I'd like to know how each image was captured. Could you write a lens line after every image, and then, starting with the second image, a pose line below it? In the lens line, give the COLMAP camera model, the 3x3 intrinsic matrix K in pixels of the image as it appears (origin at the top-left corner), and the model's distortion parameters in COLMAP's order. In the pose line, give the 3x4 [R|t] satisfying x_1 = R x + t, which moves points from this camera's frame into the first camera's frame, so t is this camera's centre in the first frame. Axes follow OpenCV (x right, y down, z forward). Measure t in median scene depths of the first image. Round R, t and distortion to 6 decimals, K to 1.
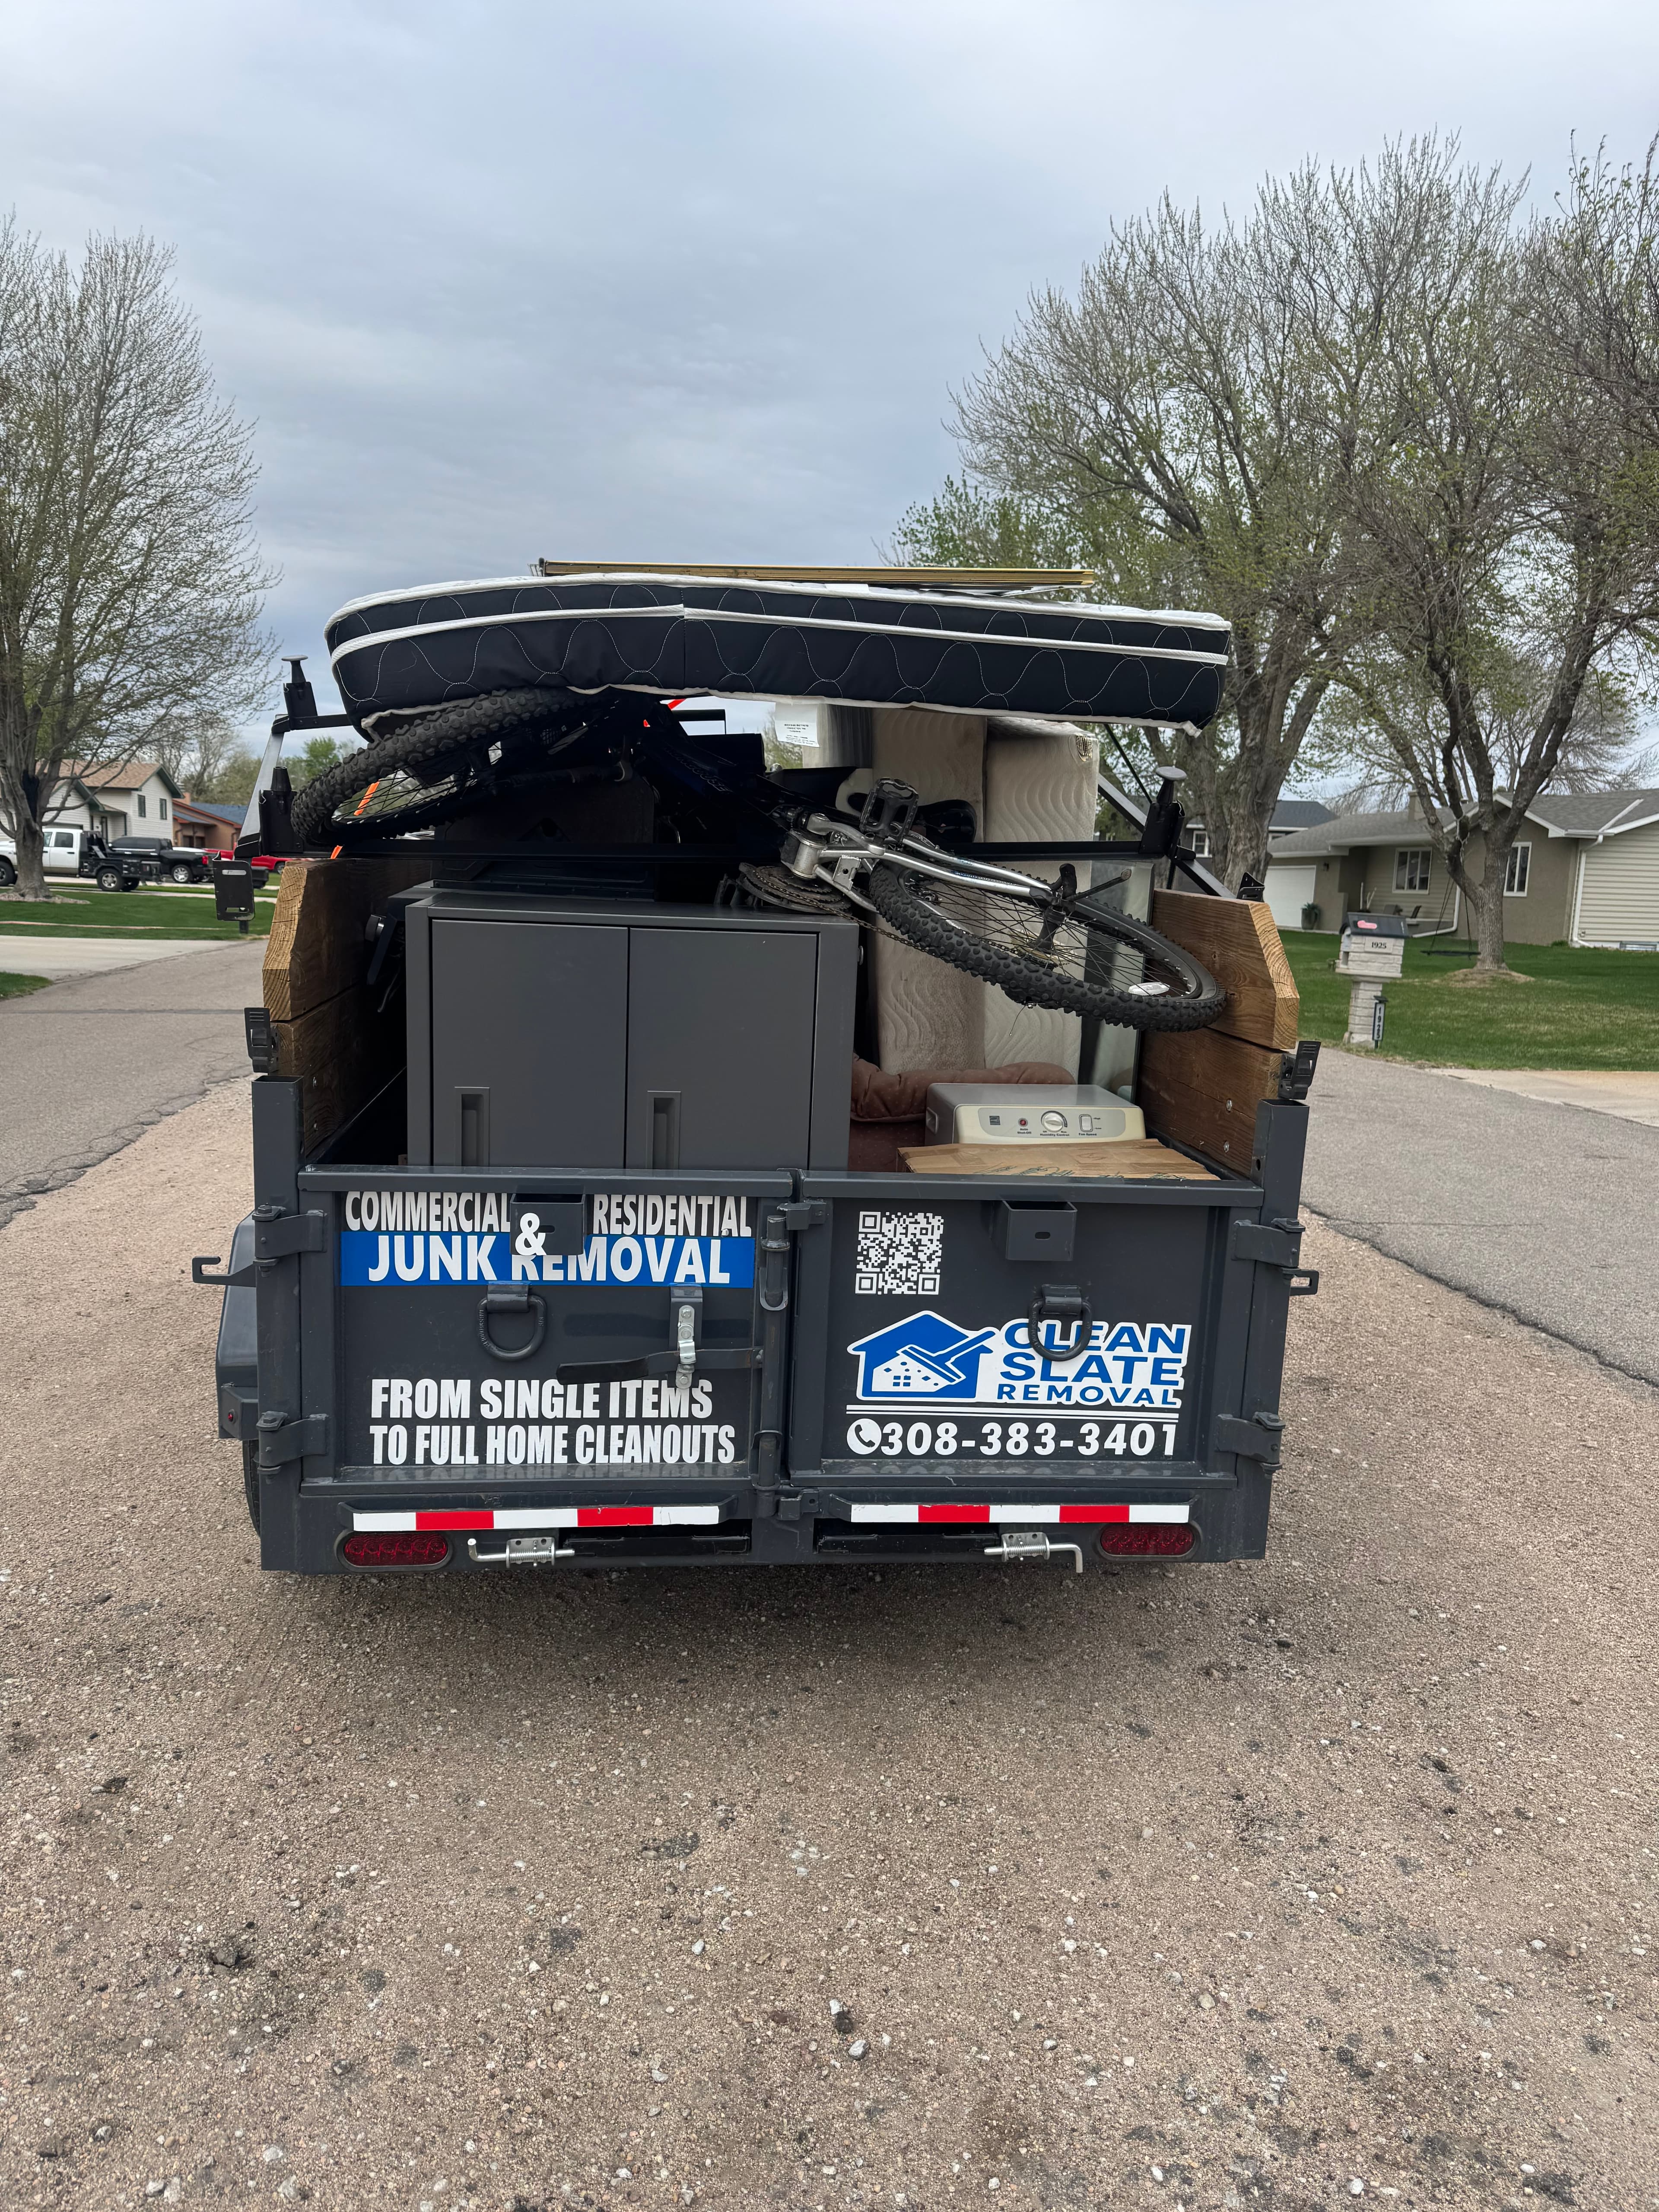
lens RADIAL K [[1502.6, 0, 829.5], [0, 1502.6, 1106.0], [0, 0, 1]] dist [0.121419, -0.001046]
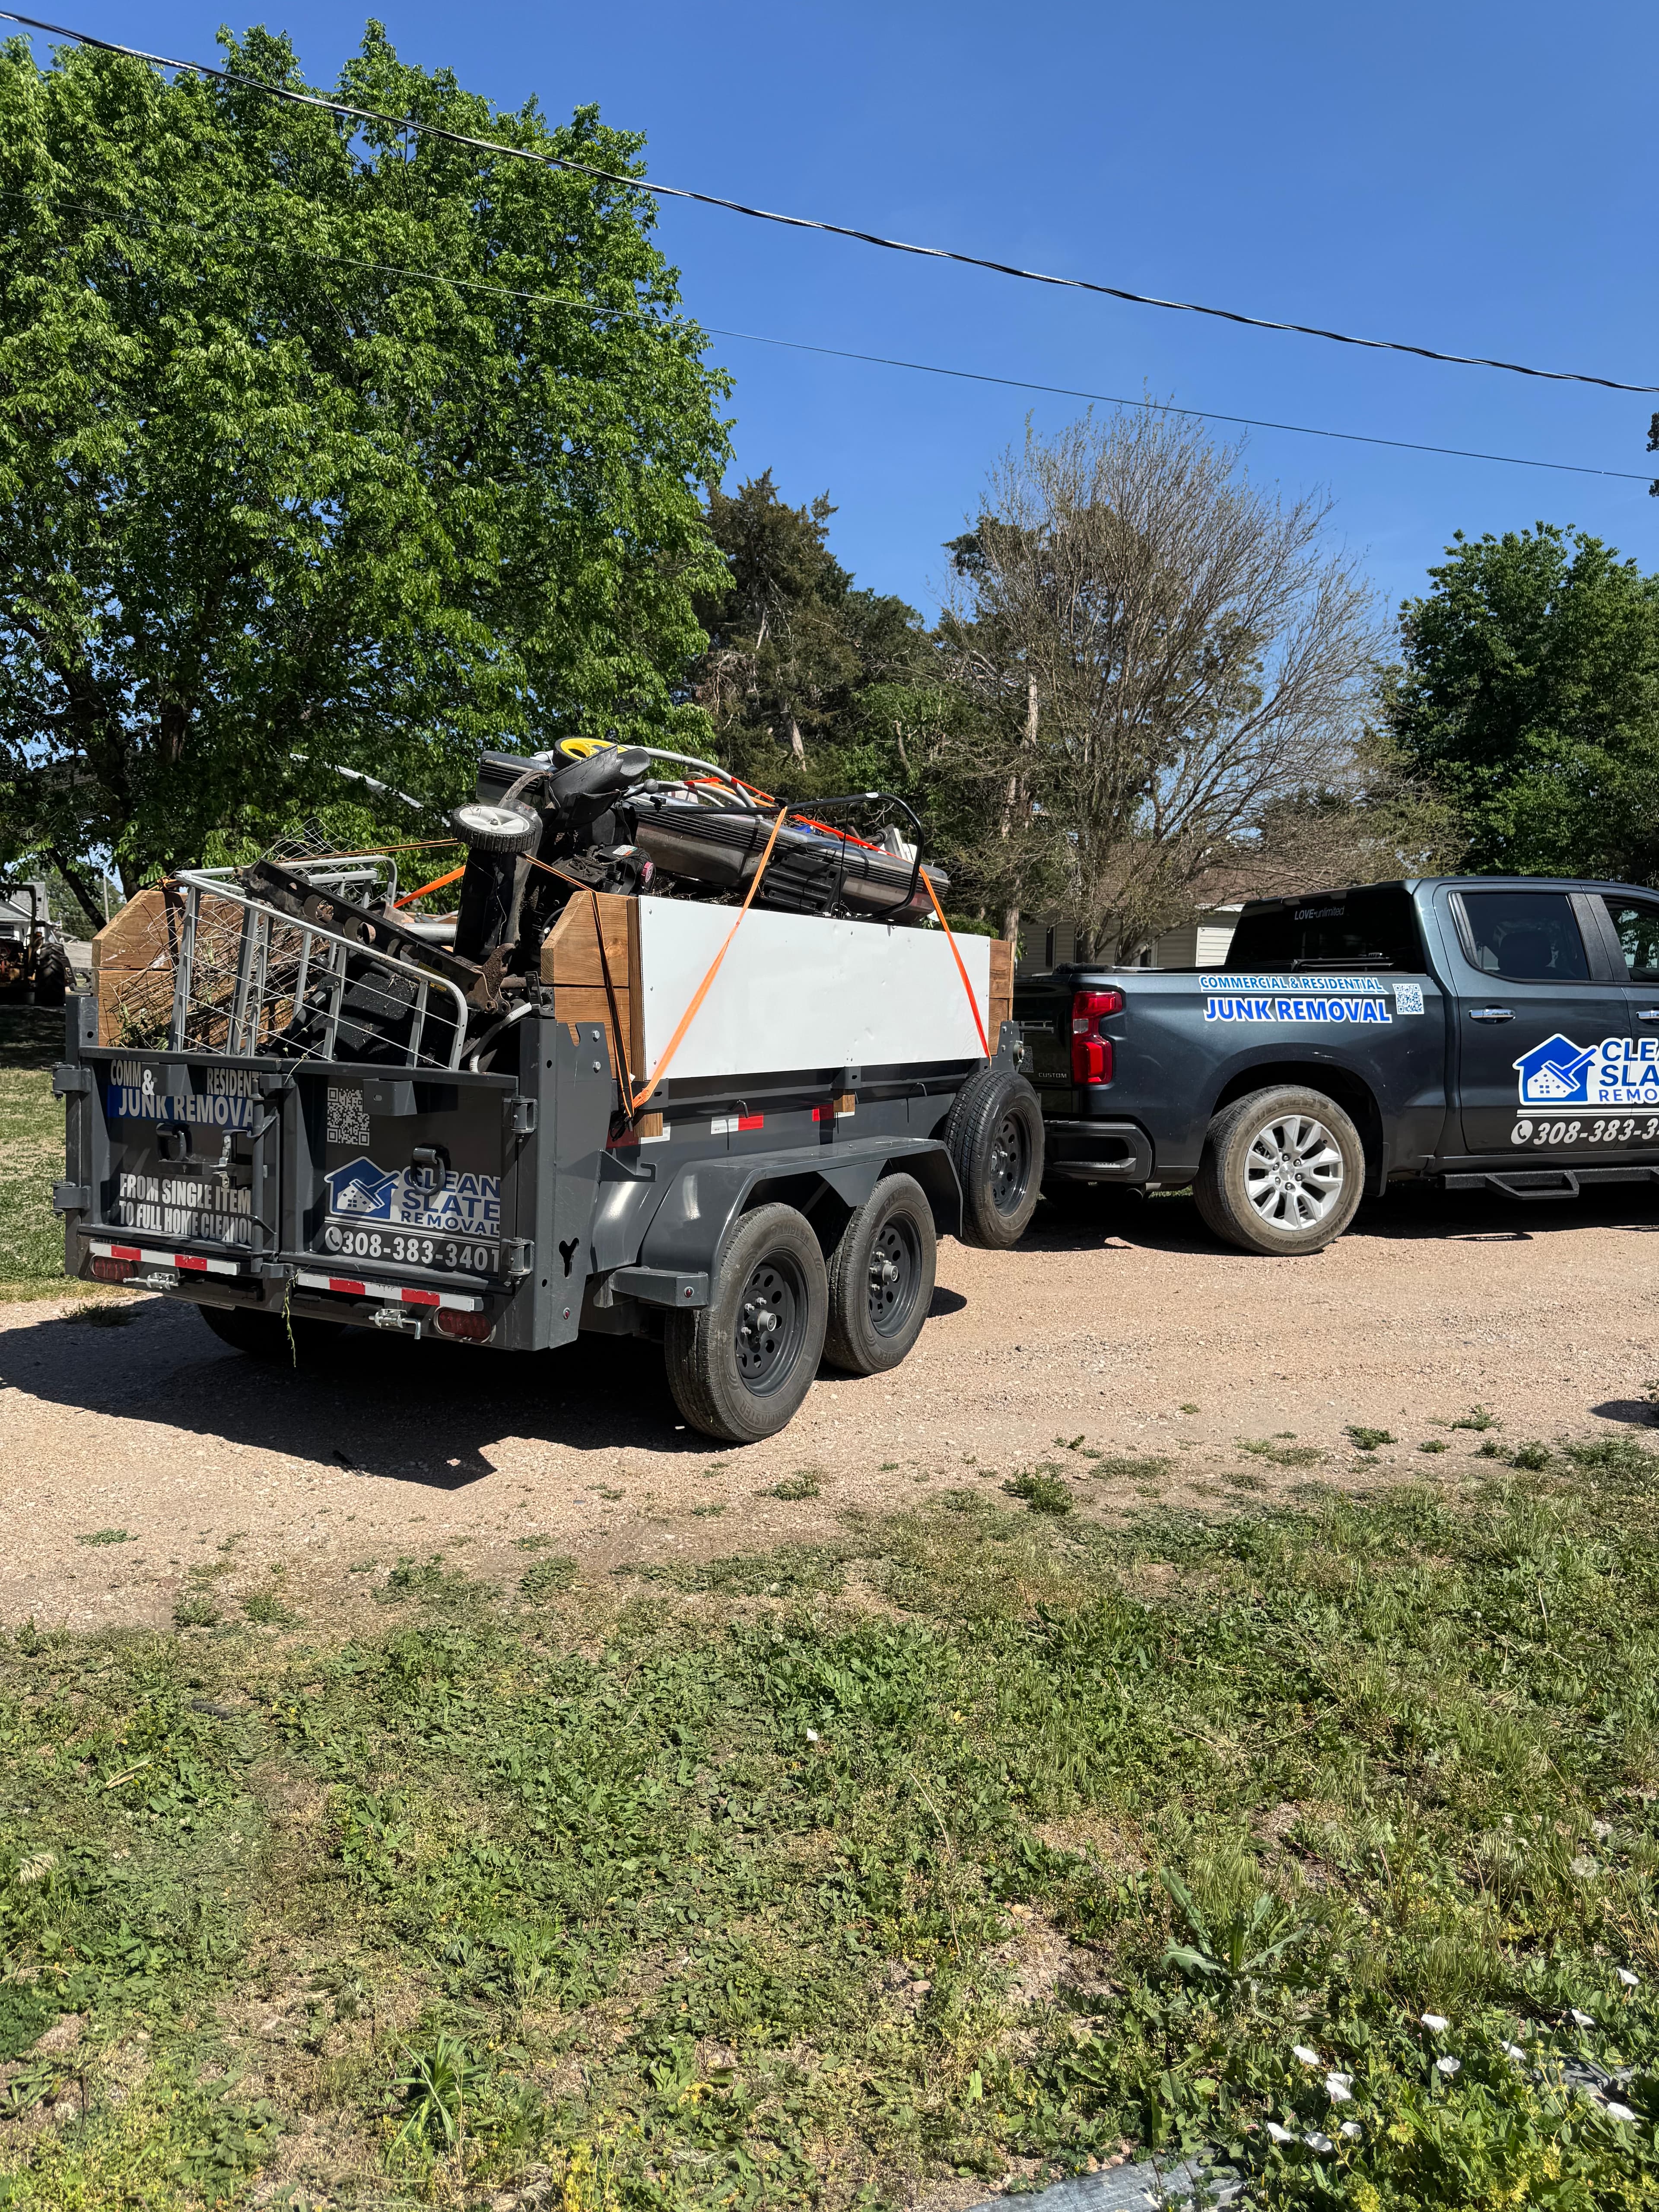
lens RADIAL K [[1512.9, 0, 830.0], [0, 1512.9, 1099.5], [0, 0, 1]] dist [0.135524, -0.271284]
pose [[0.836566, 0.023841, -0.547347, 1.313093], [-0.096519, 0.989840, -0.104404, 0.196578], [0.539297, 0.140170, 0.830368, -0.035936]]
